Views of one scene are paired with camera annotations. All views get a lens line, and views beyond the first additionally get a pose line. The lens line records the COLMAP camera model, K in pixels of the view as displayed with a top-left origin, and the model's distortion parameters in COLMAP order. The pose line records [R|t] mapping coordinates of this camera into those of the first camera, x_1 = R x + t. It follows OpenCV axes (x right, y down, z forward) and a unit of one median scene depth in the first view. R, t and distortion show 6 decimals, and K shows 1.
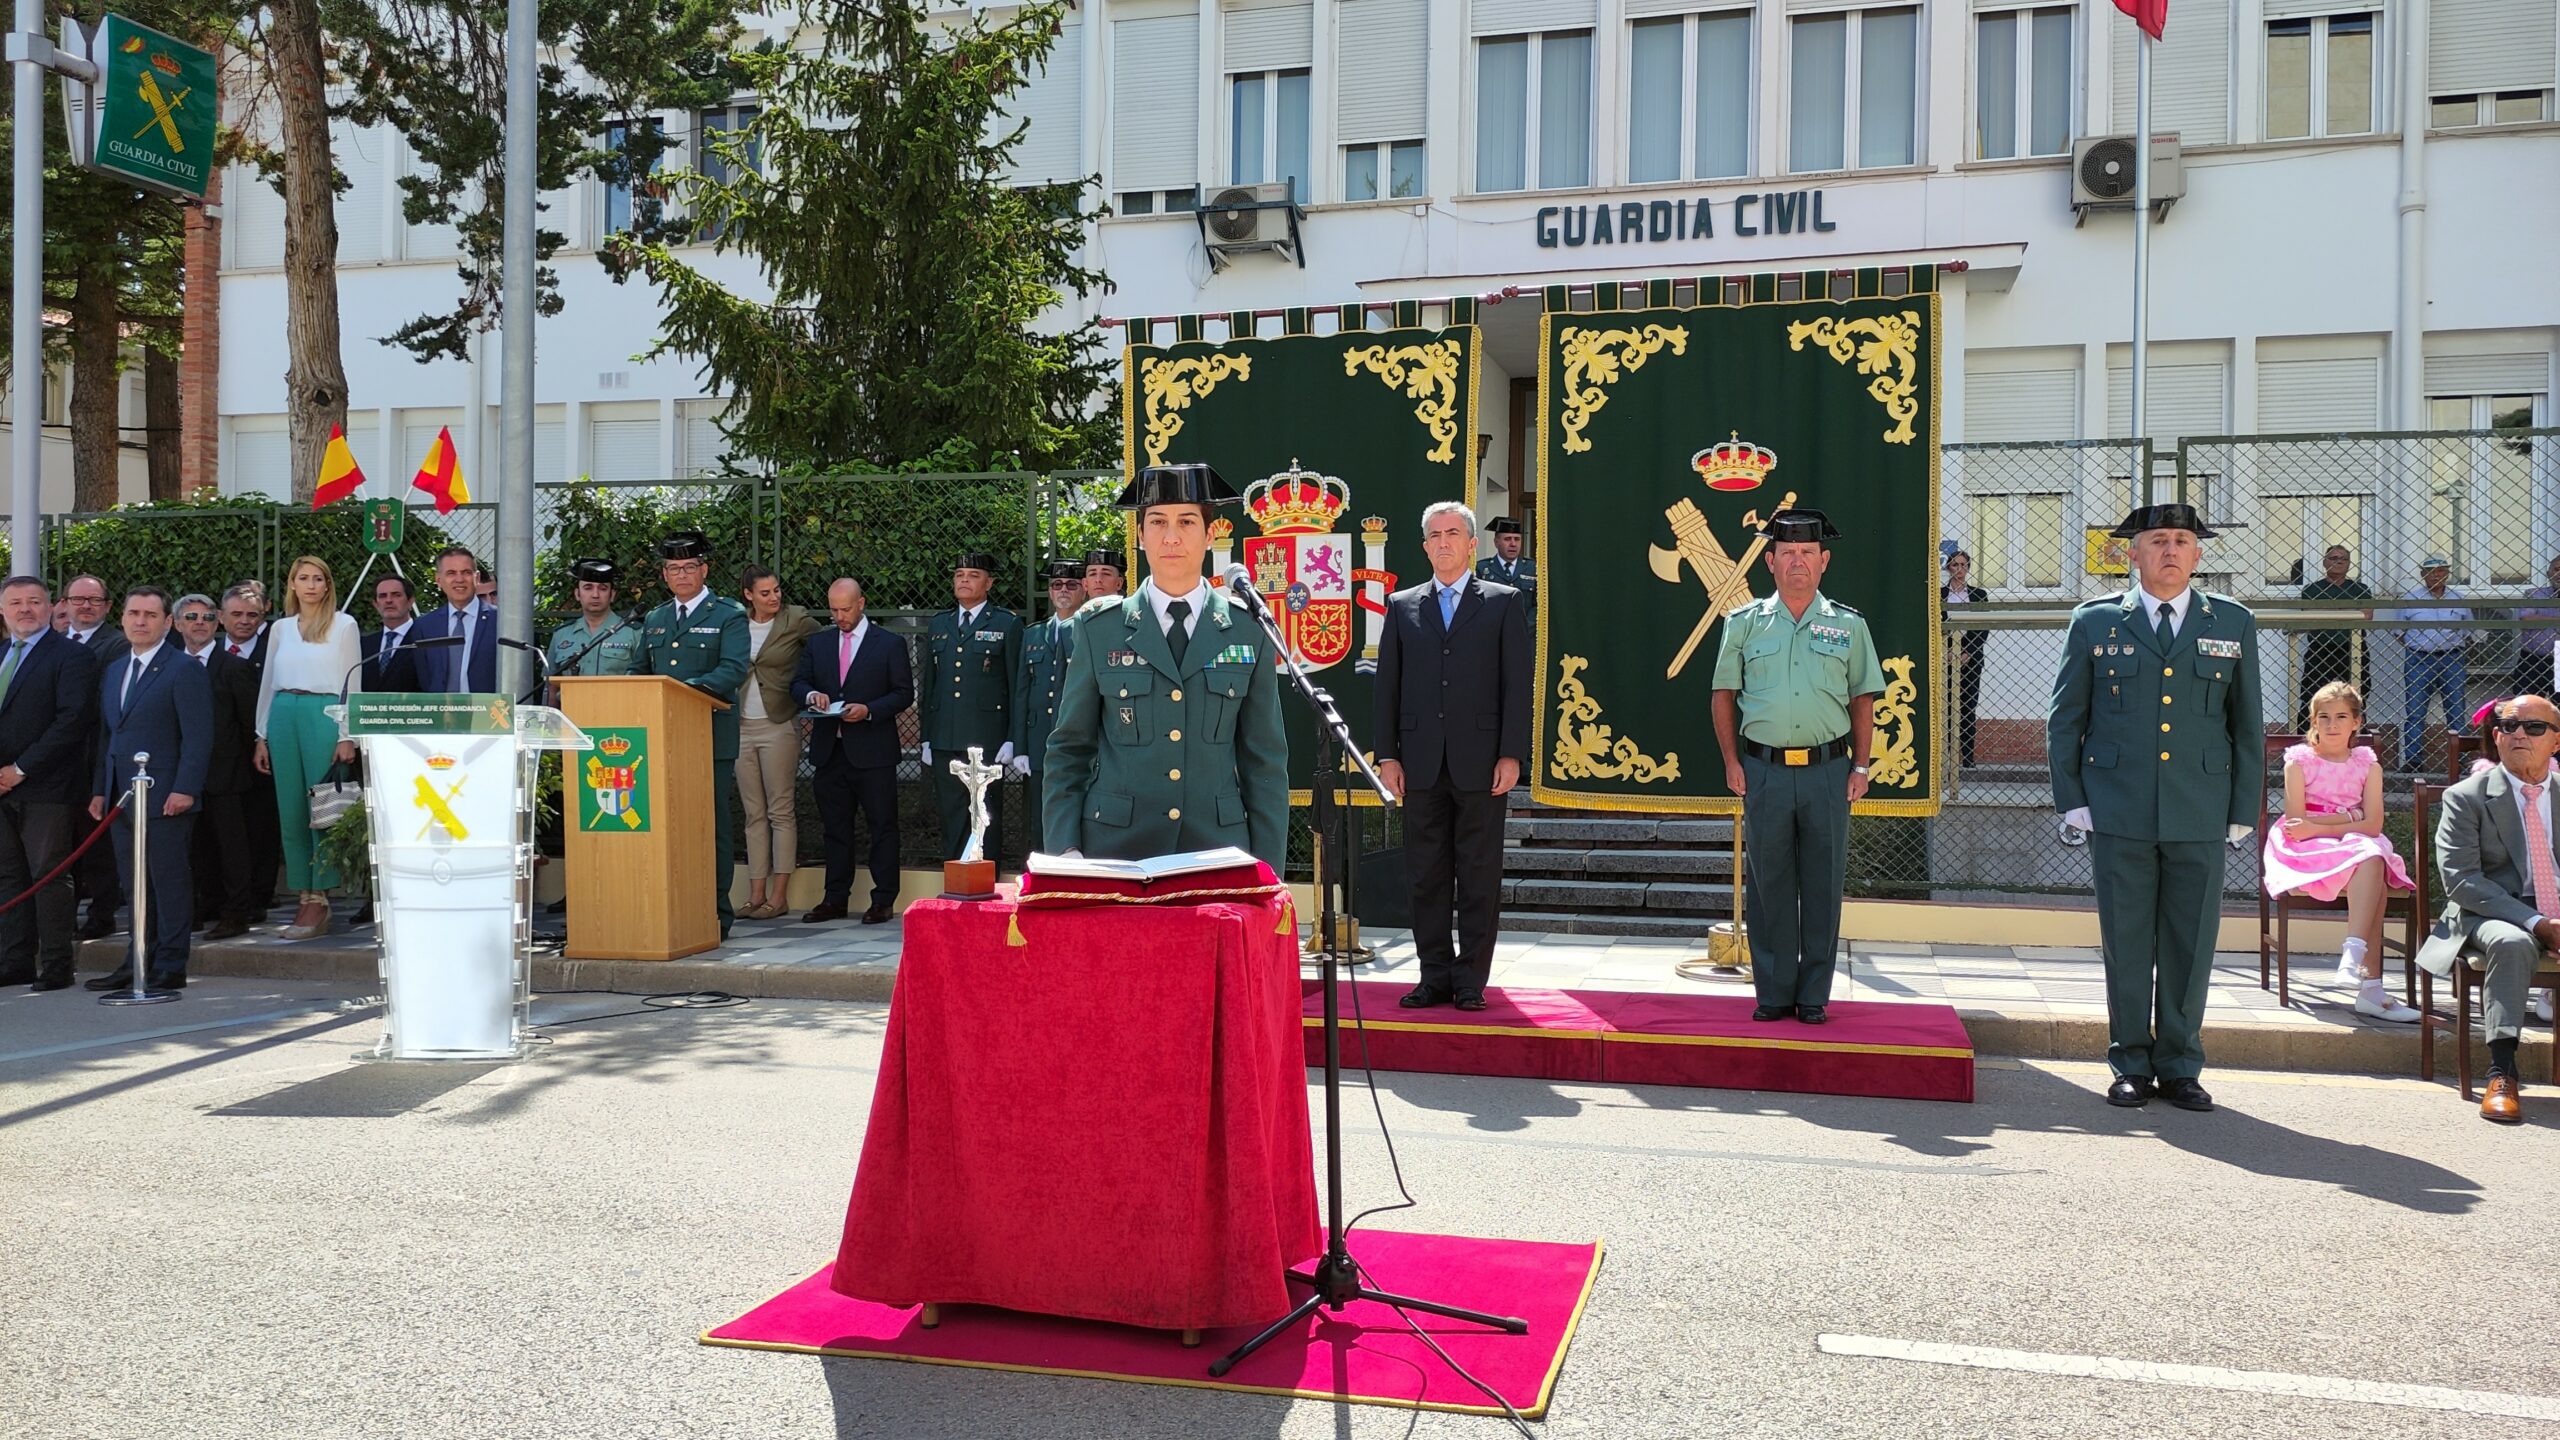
lens RADIAL K [[2069.8, 0, 1219.5], [0, 2069.8, 727.6], [0, 0, 1]] dist [0.067472, -0.077735]
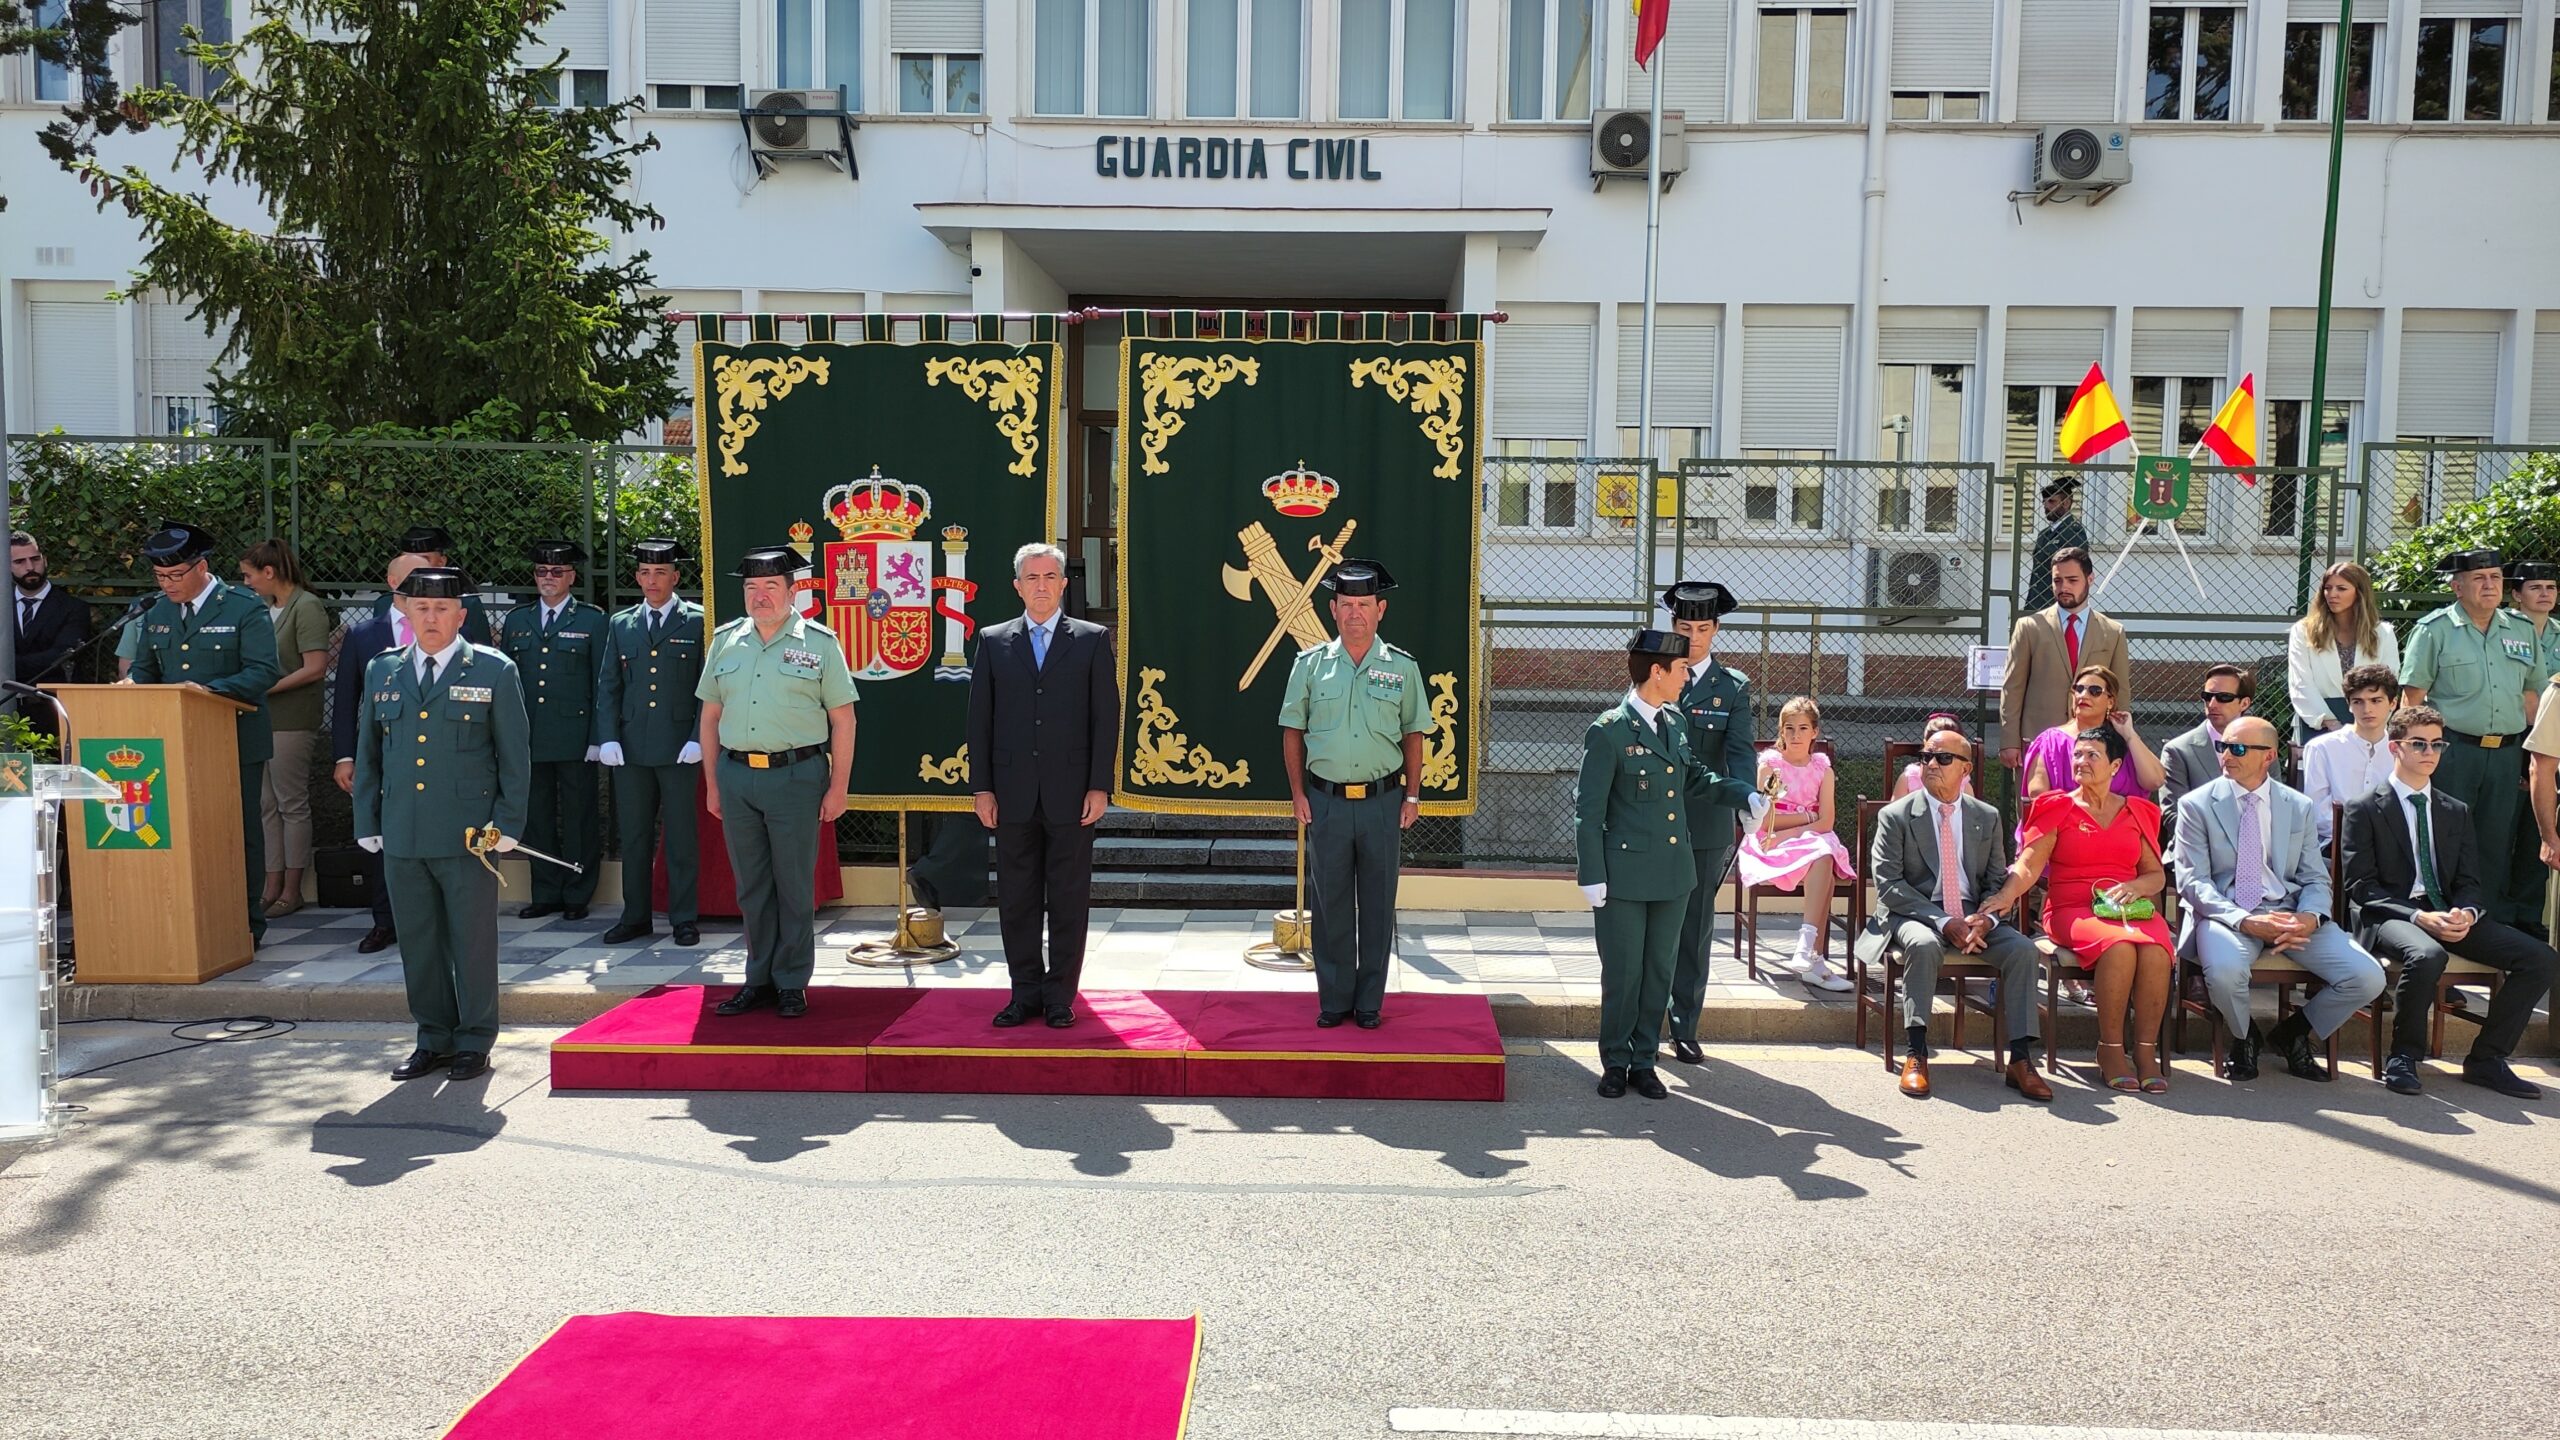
lens RADIAL K [[2158.8, 0, 1296.4], [0, 2158.8, 669.1], [0, 0, 1]] dist [0.065827, -0.101994]
pose [[0.965583, -0.016086, 0.259596, -0.040428], [-0.007970, 0.995787, 0.091350, -0.128035], [-0.259972, -0.090275, 0.961387, -0.066482]]
